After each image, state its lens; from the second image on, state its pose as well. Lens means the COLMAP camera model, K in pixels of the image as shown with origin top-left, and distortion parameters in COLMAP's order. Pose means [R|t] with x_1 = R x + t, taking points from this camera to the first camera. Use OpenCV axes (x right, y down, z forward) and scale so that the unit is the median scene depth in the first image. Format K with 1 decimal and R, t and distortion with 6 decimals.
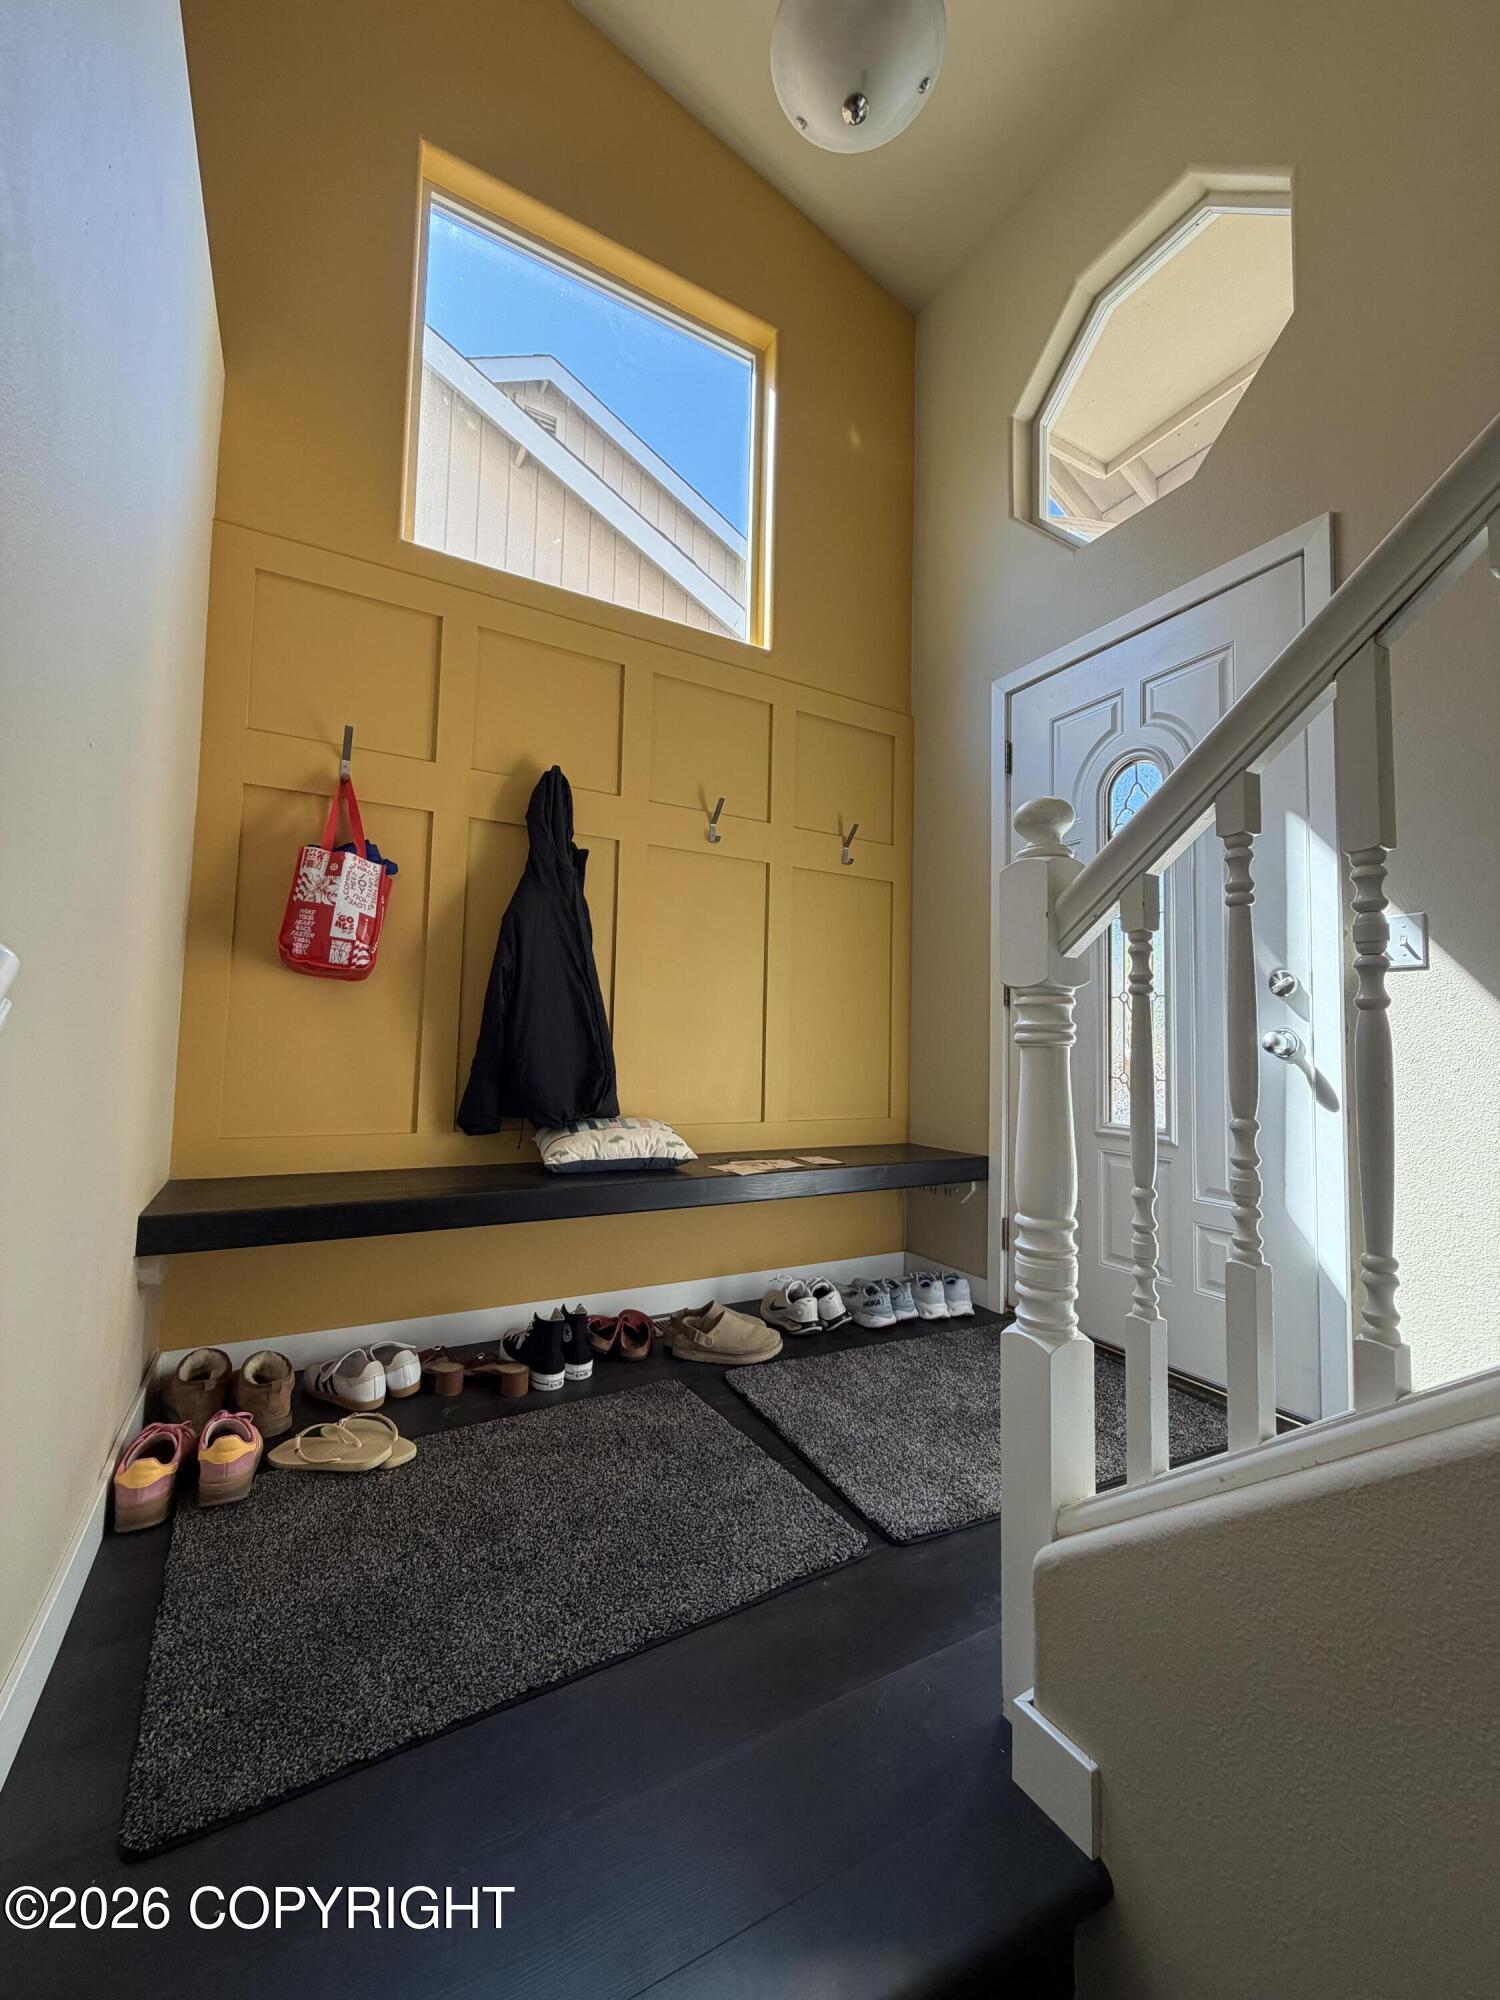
lens RADIAL K [[796.3, 0, 754.5], [0, 796.3, 994.0], [0, 0, 1]] dist [0.001534, 0.000019]
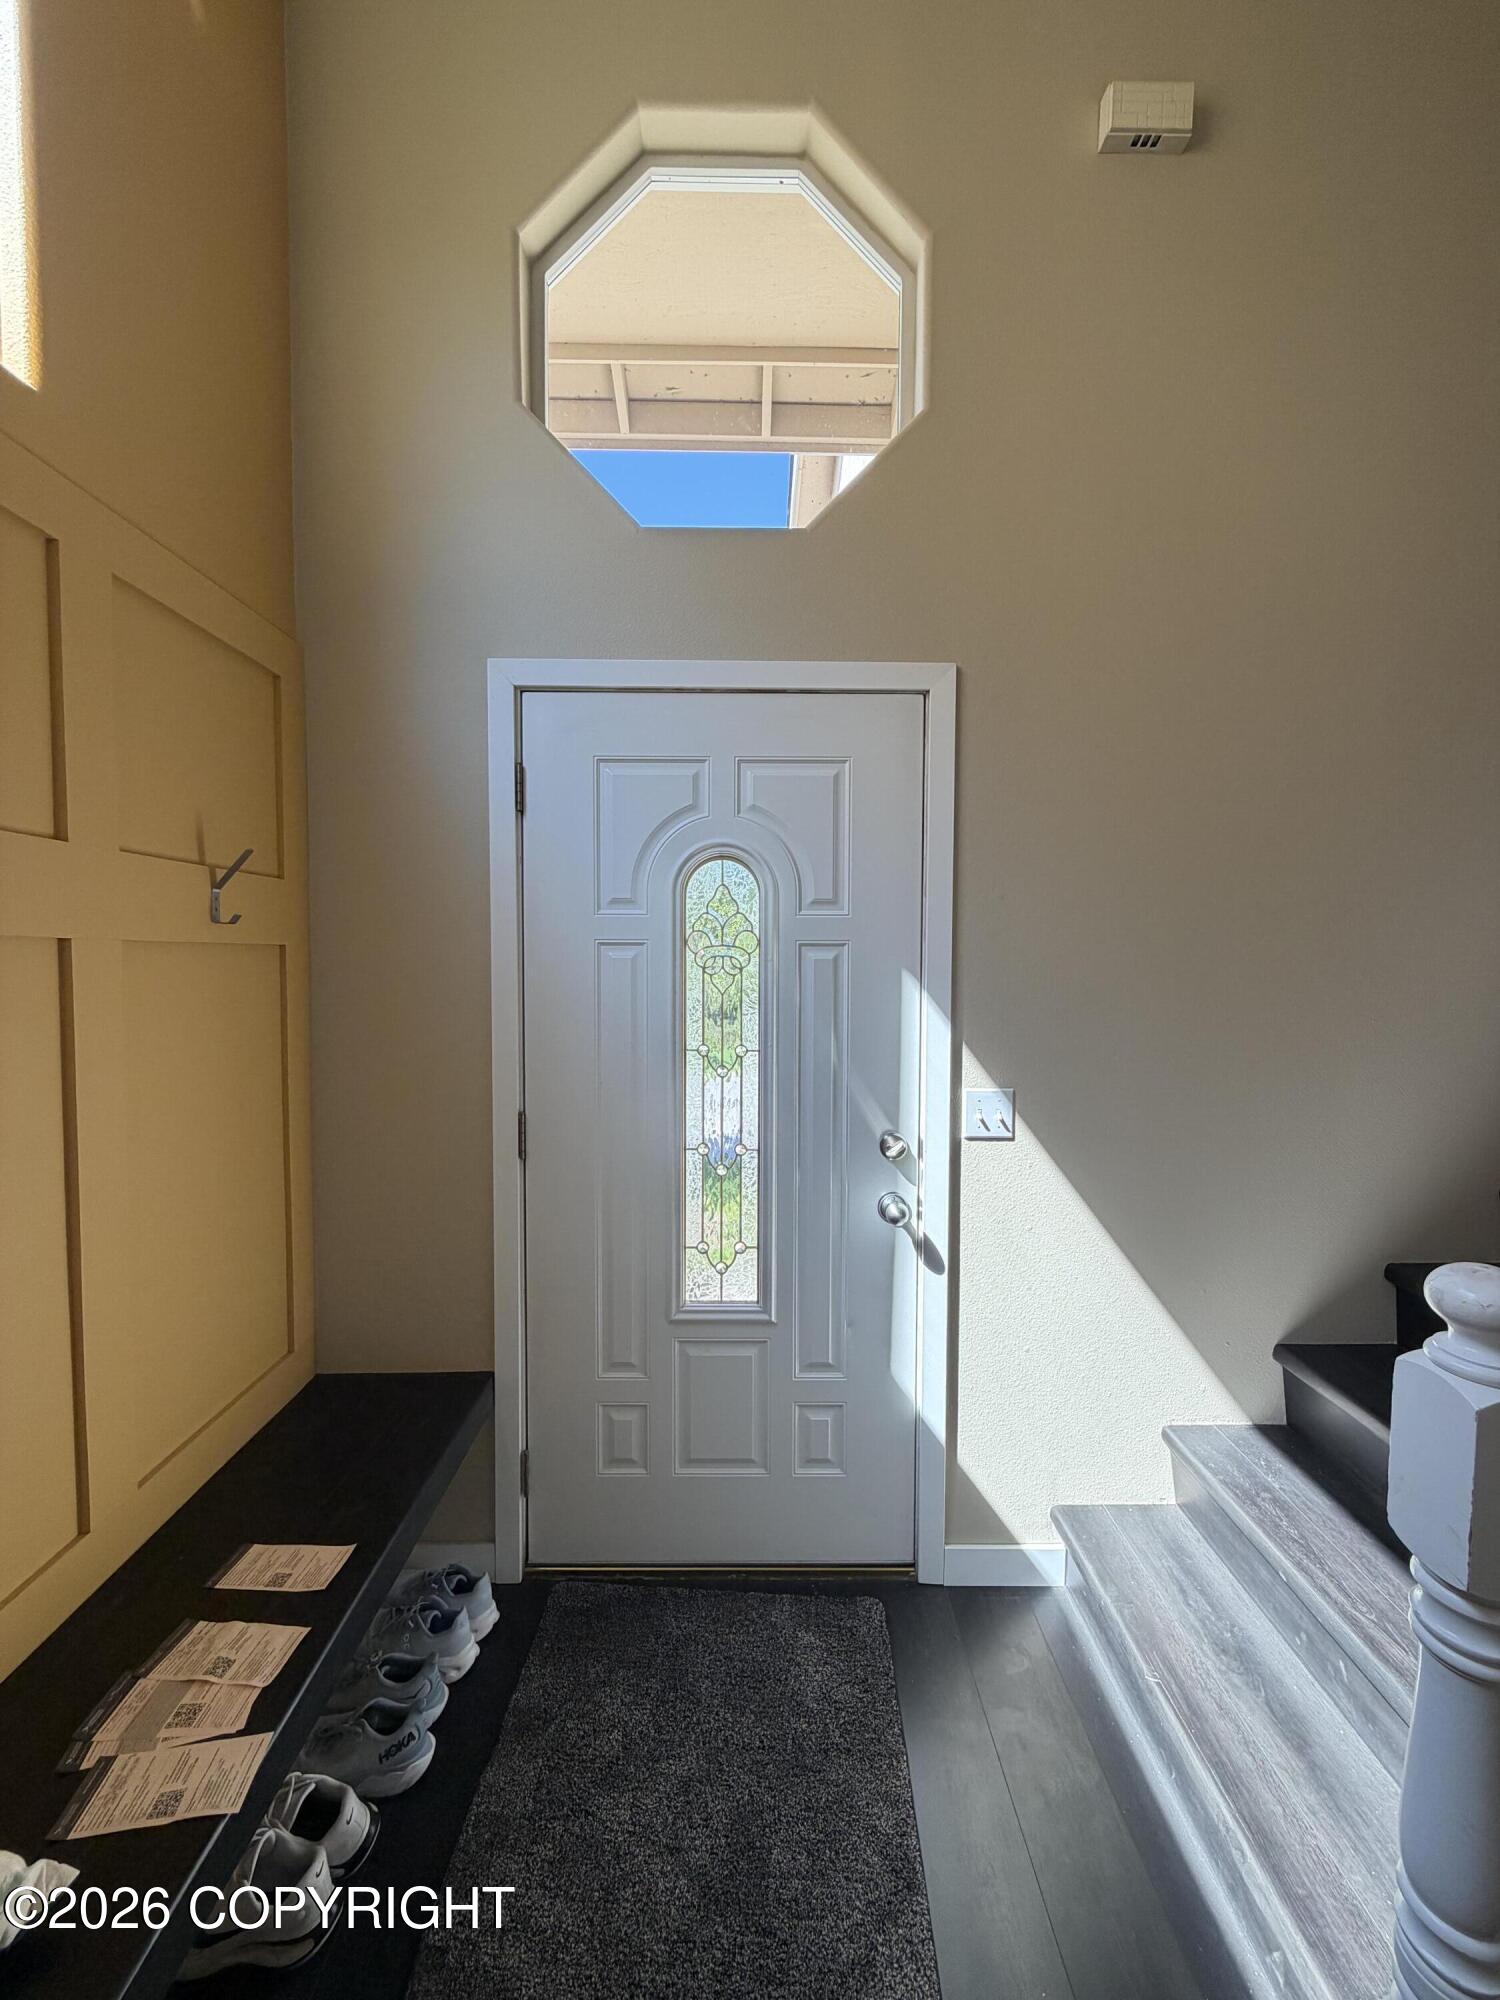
lens RADIAL K [[796.3, 0, 754.5], [0, 796.3, 994.0], [0, 0, 1]] dist [0.001534, 0.000019]
pose [[0.484569, -0.059203, 0.872748, -0.204882], [-0.049653, 0.994237, 0.095013, -0.227321], [-0.873343, -0.089375, 0.478836, 0.565006]]
